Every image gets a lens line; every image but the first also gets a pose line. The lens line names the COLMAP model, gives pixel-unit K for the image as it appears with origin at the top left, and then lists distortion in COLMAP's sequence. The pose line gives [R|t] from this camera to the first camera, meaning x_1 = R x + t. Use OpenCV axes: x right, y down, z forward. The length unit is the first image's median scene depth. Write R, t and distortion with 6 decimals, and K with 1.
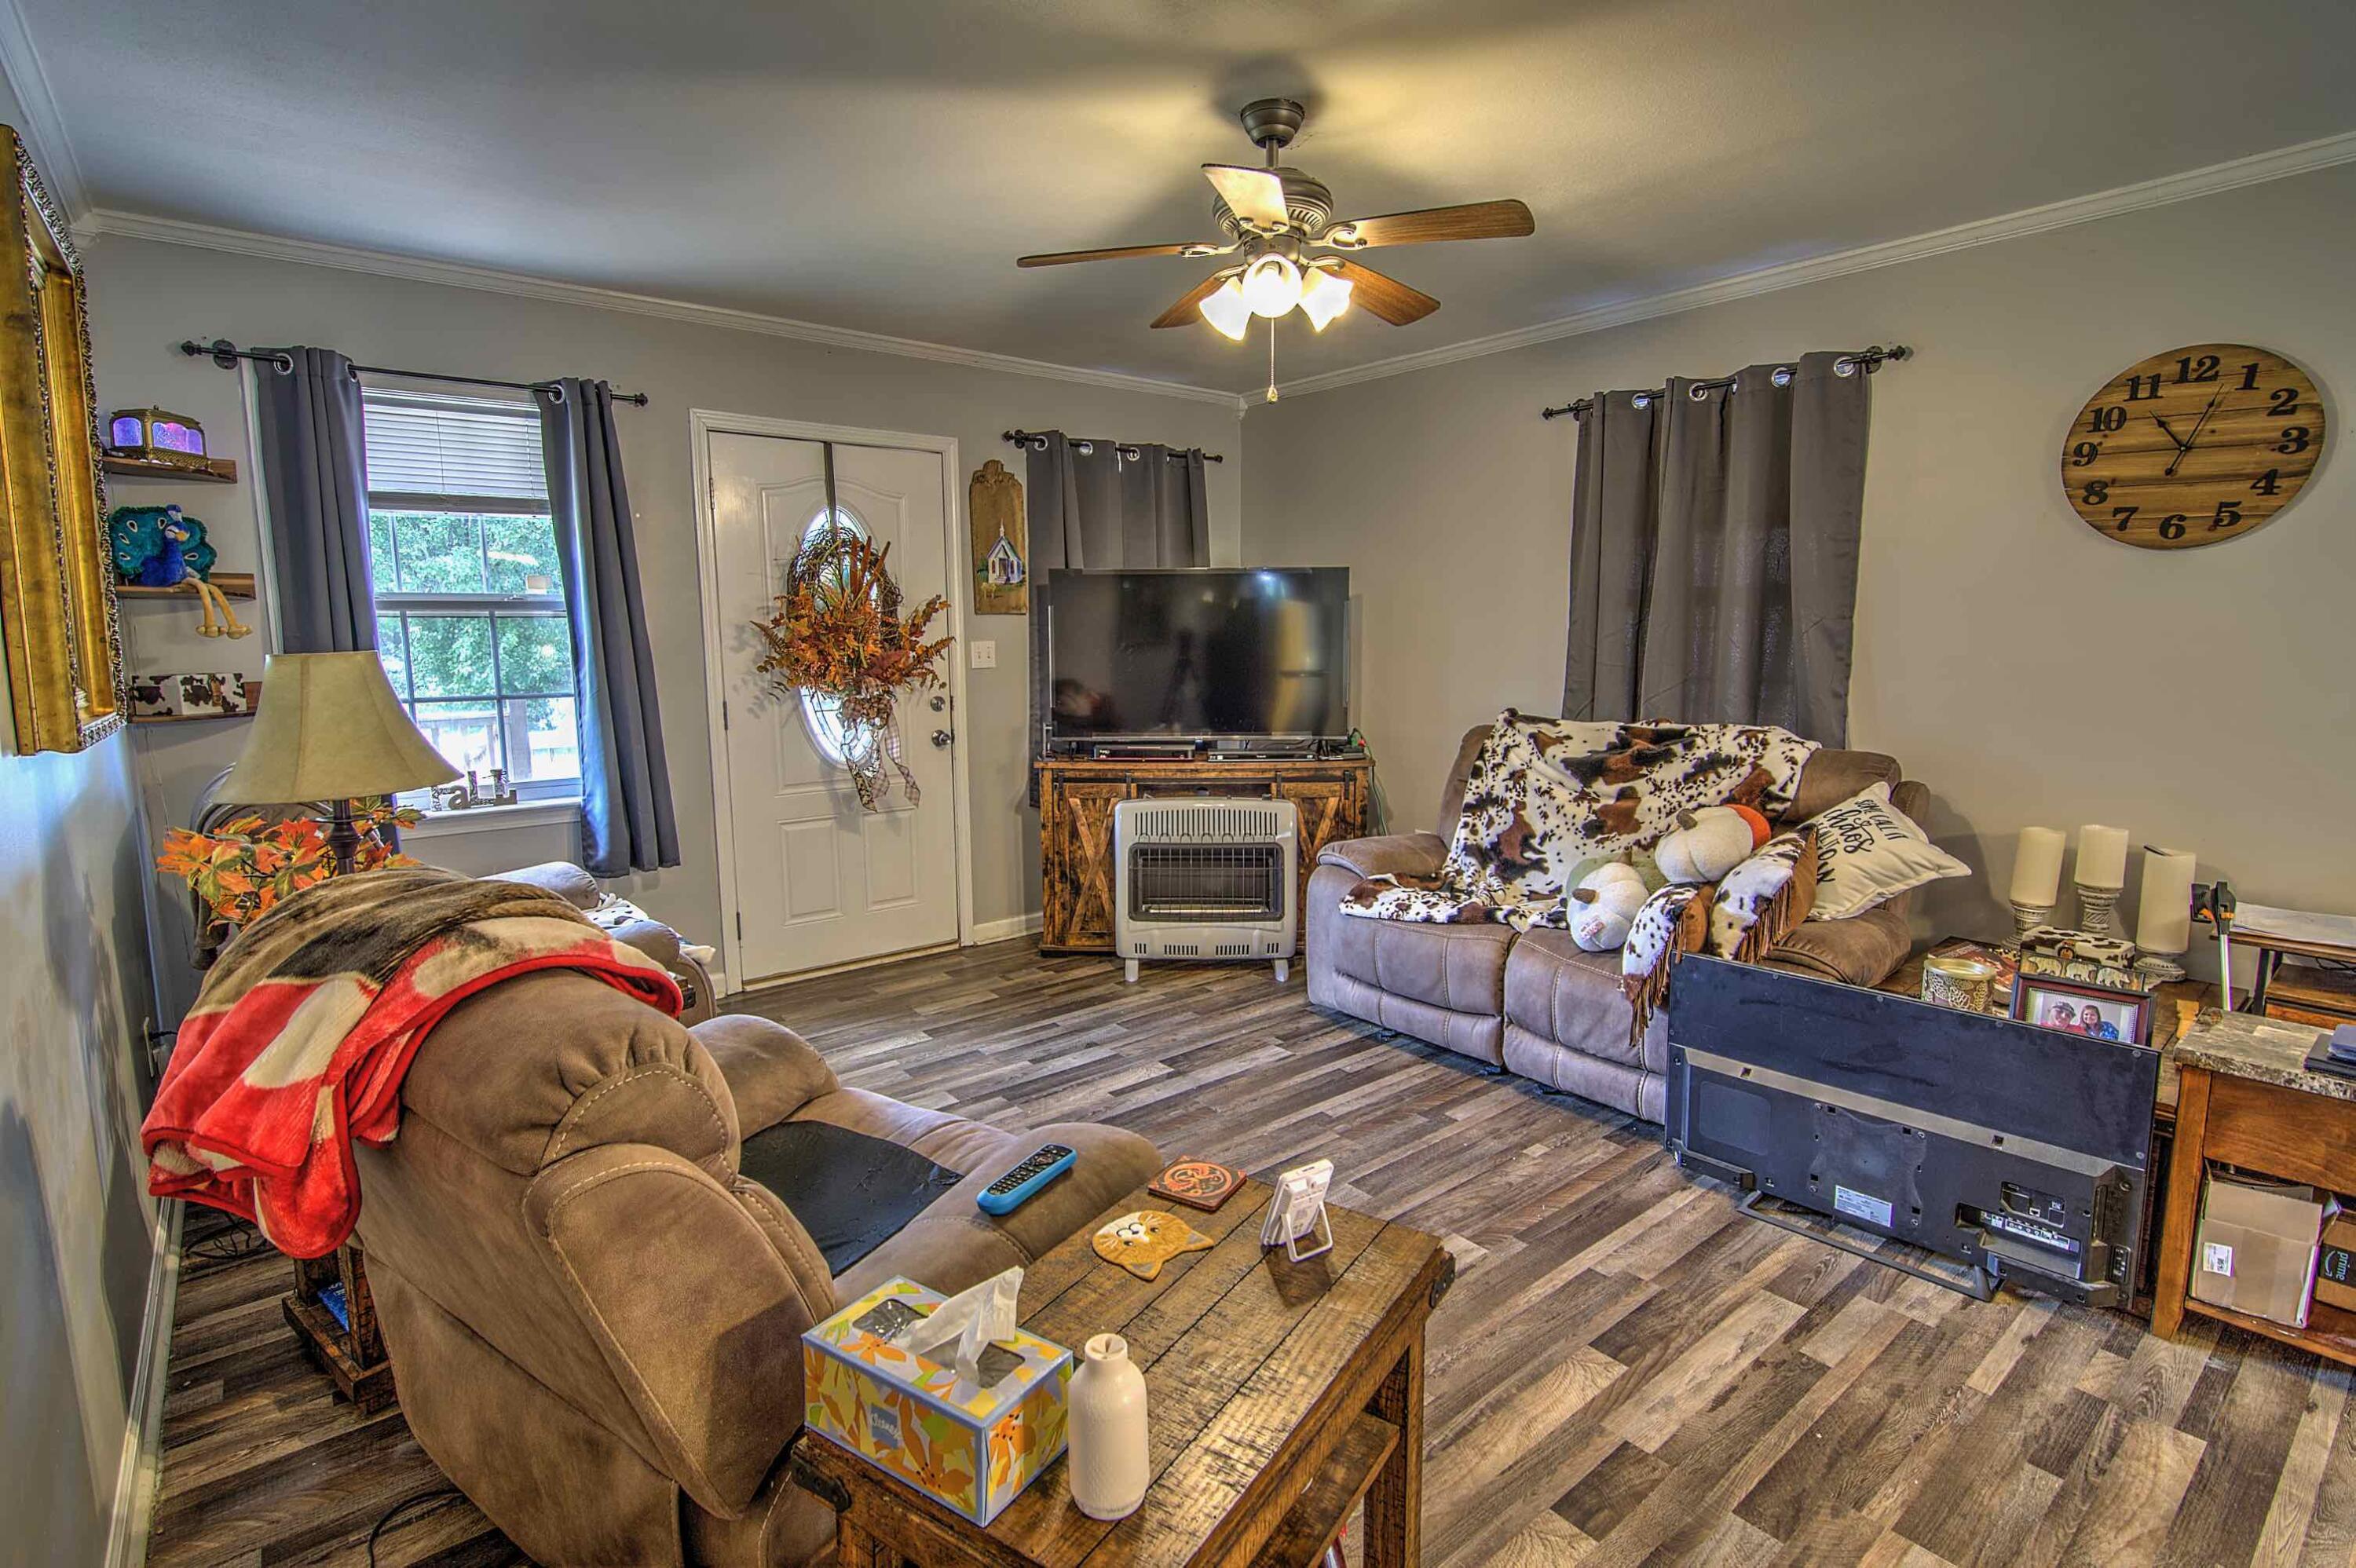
lens RADIAL K [[1158.1, 0, 1148.4], [0, 1158.1, 787.5], [0, 0, 1]] dist [-0.000669, -0.000512]
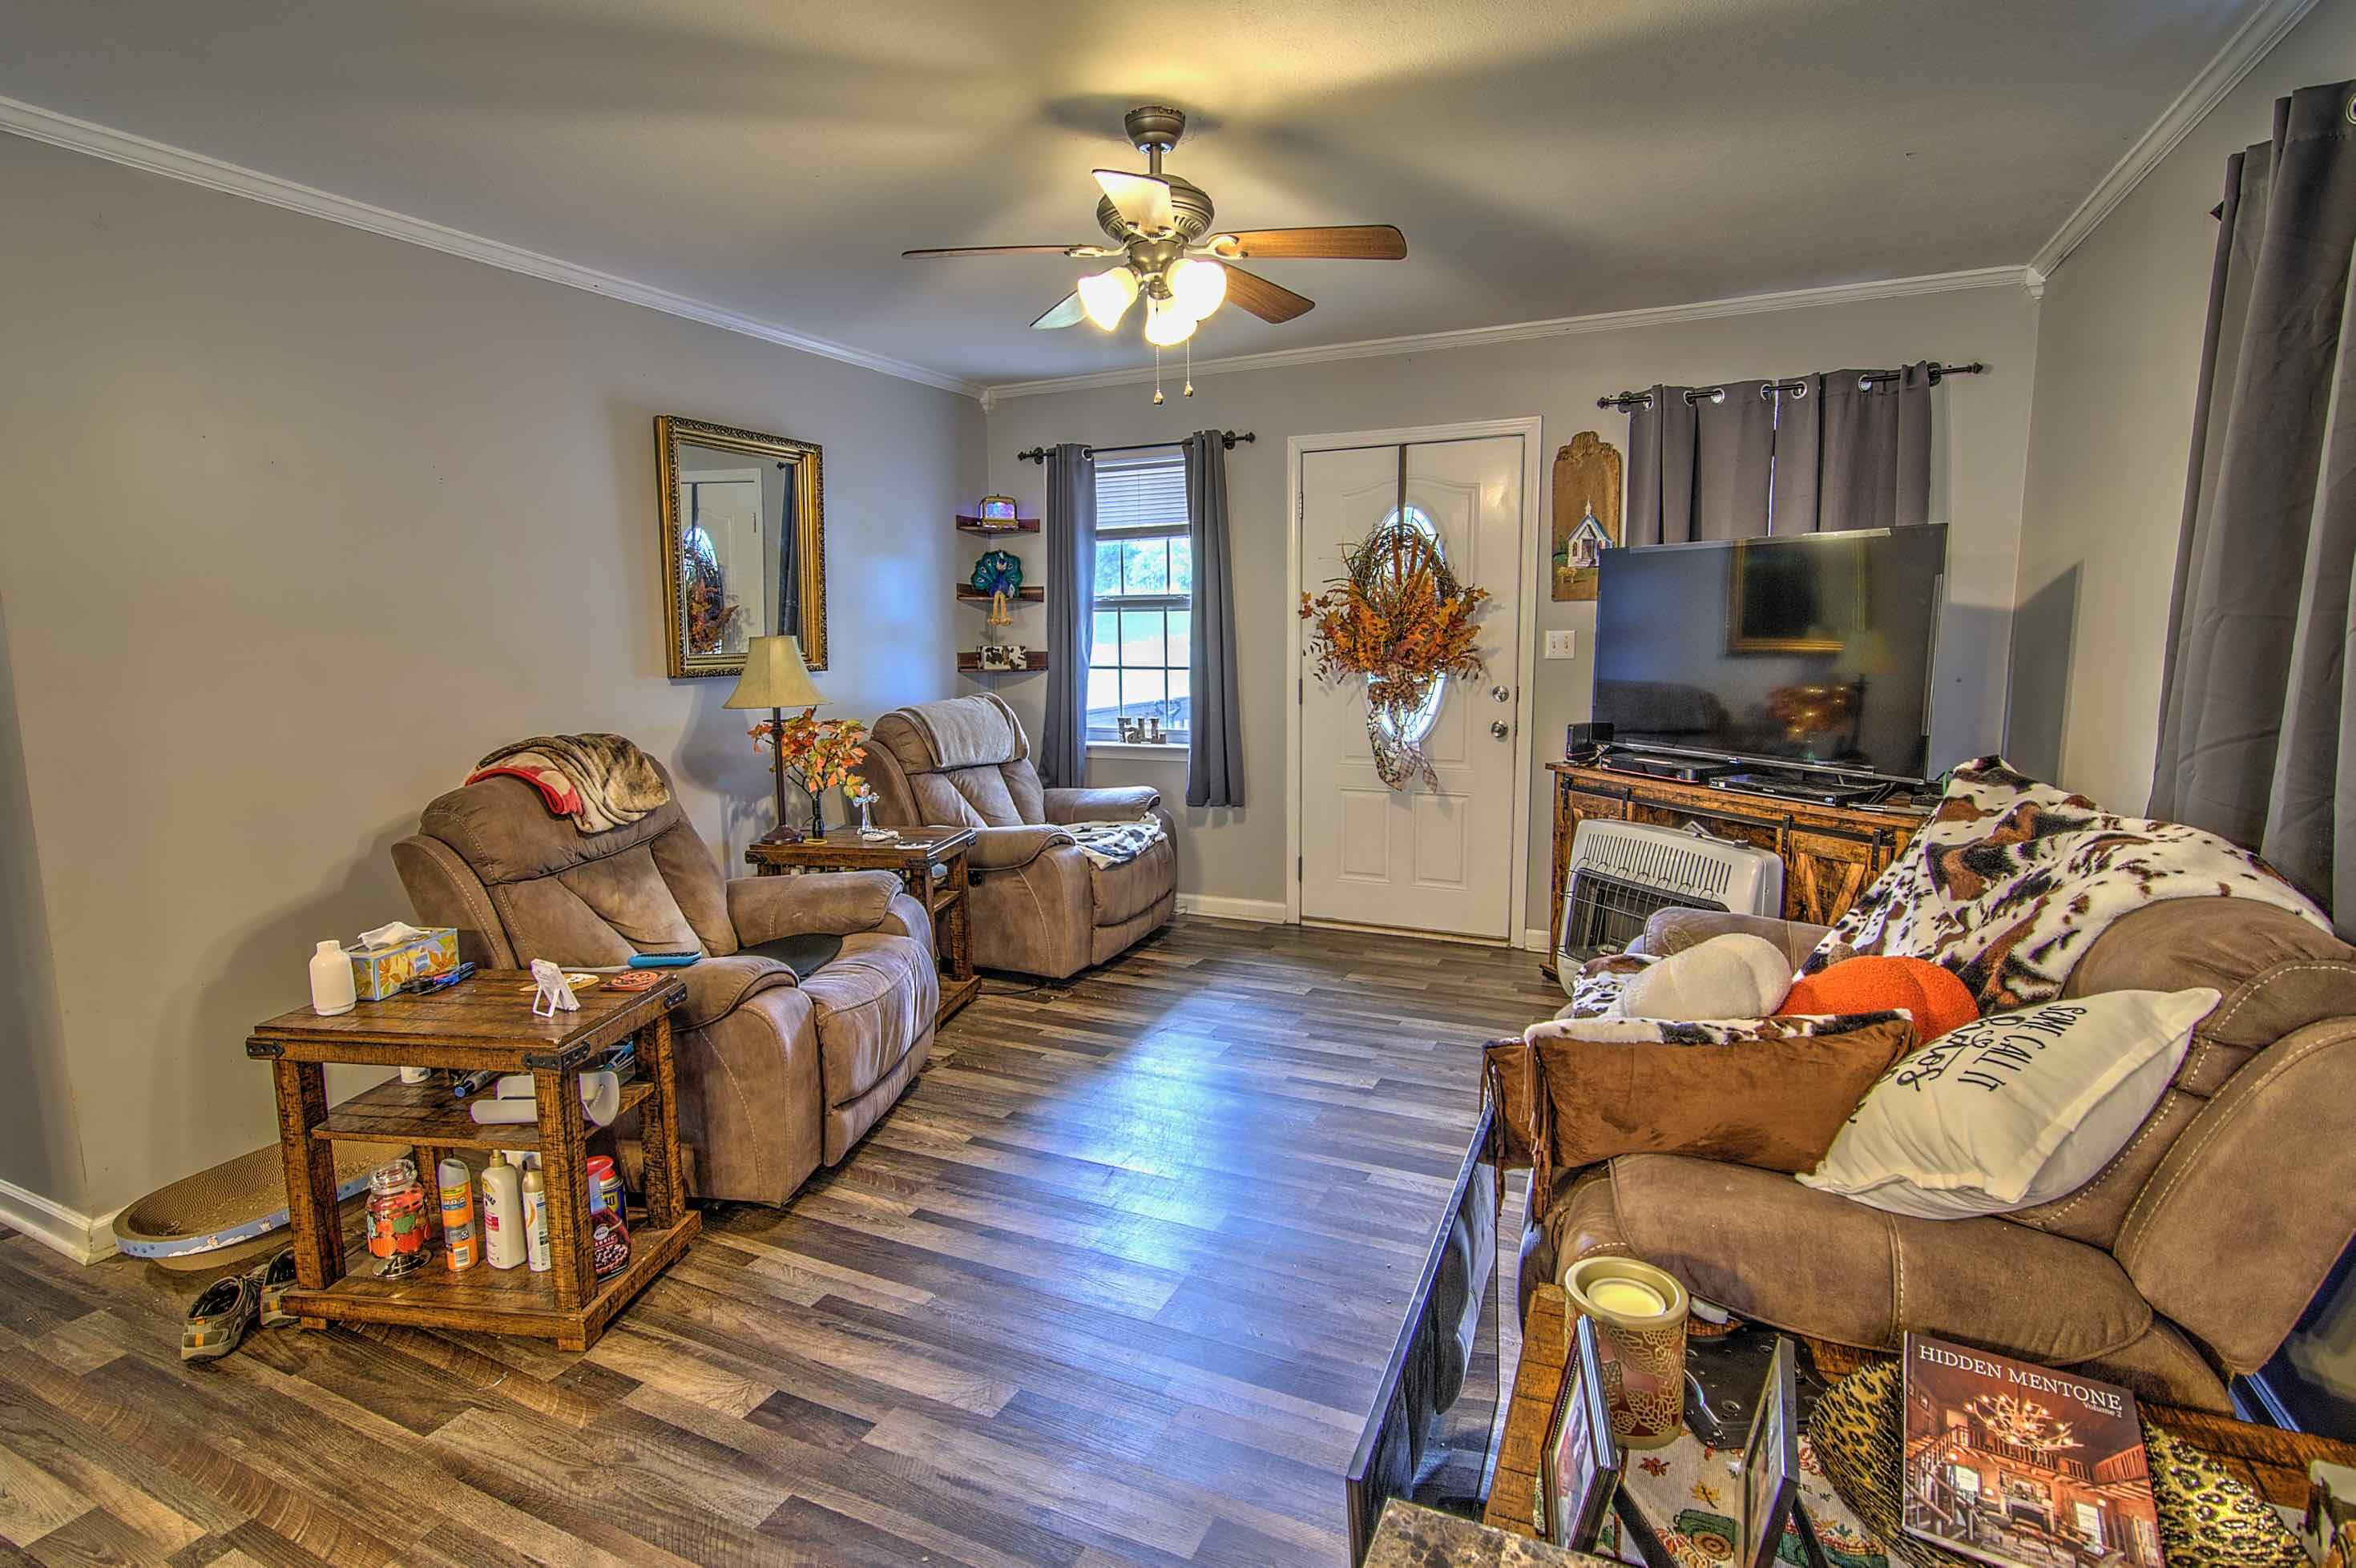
lens RADIAL K [[1158.1, 0, 1148.4], [0, 1158.1, 787.5], [0, 0, 1]] dist [-0.000669, -0.000512]
pose [[0.415171, 0.132271, -0.900077, 0.637161], [-0.115177, 0.989055, 0.092220, -0.054438], [0.902423, 0.065381, 0.425861, 0.348317]]
